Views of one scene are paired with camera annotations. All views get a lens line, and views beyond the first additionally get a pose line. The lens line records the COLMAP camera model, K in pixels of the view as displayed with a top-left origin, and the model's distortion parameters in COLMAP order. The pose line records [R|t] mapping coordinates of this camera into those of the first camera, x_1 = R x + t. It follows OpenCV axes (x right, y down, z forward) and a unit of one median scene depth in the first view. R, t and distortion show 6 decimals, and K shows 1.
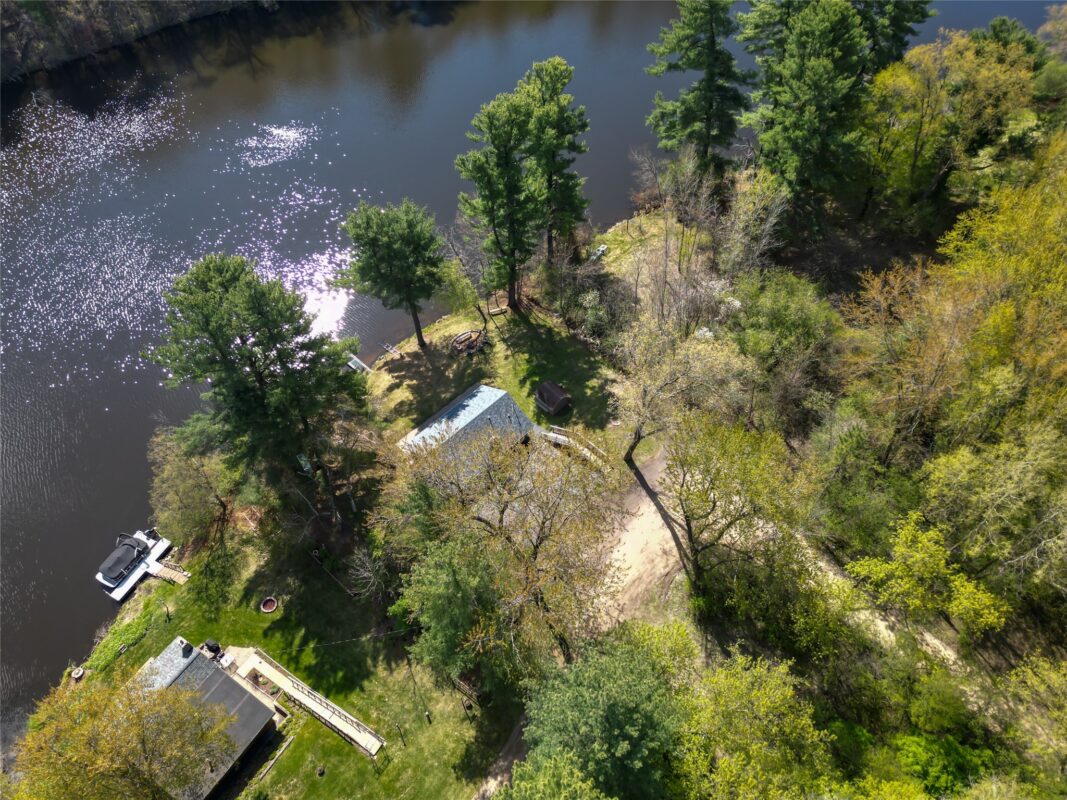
lens RADIAL K [[740.7, 0, 530.6], [0, 740.7, 404.9], [0, 0, 1]] dist [0.102197, -0.093955]
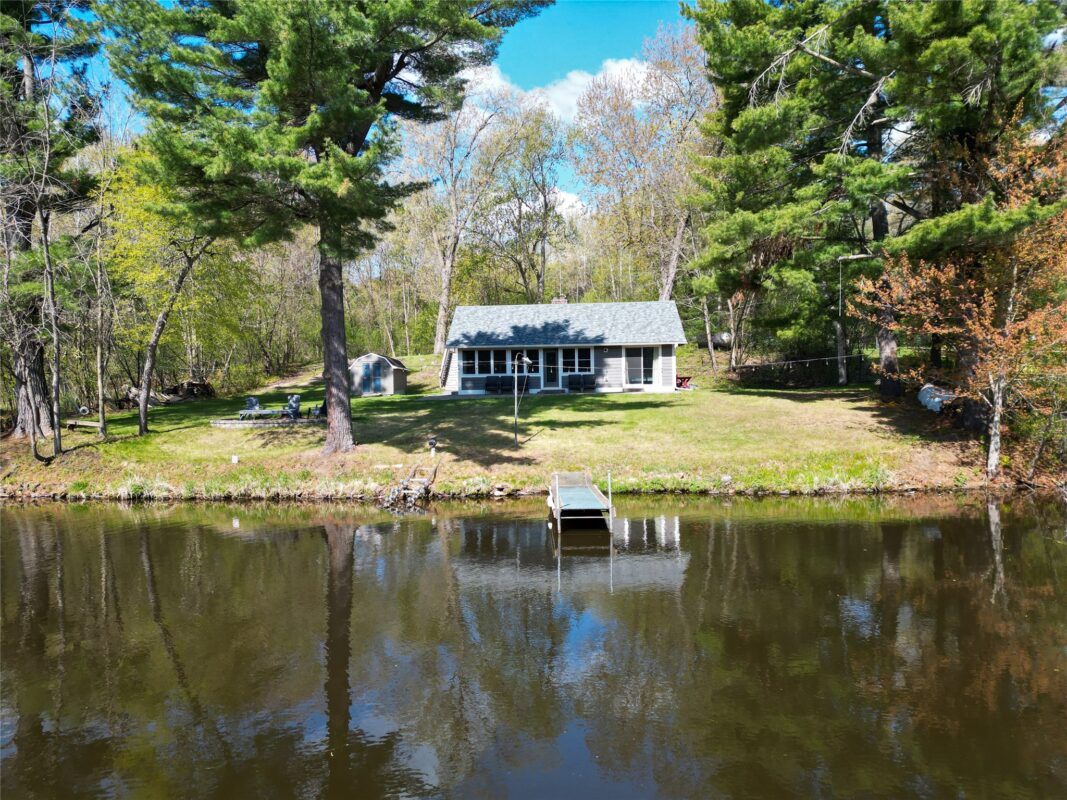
lens RADIAL K [[740.7, 0, 530.6], [0, 740.7, 404.9], [0, 0, 1]] dist [0.102197, -0.093955]
pose [[-0.661836, 0.012486, 0.749545, -0.409286], [0.618090, 0.574864, 0.536187, -0.200645], [-0.424191, 0.818154, -0.388183, 1.133712]]
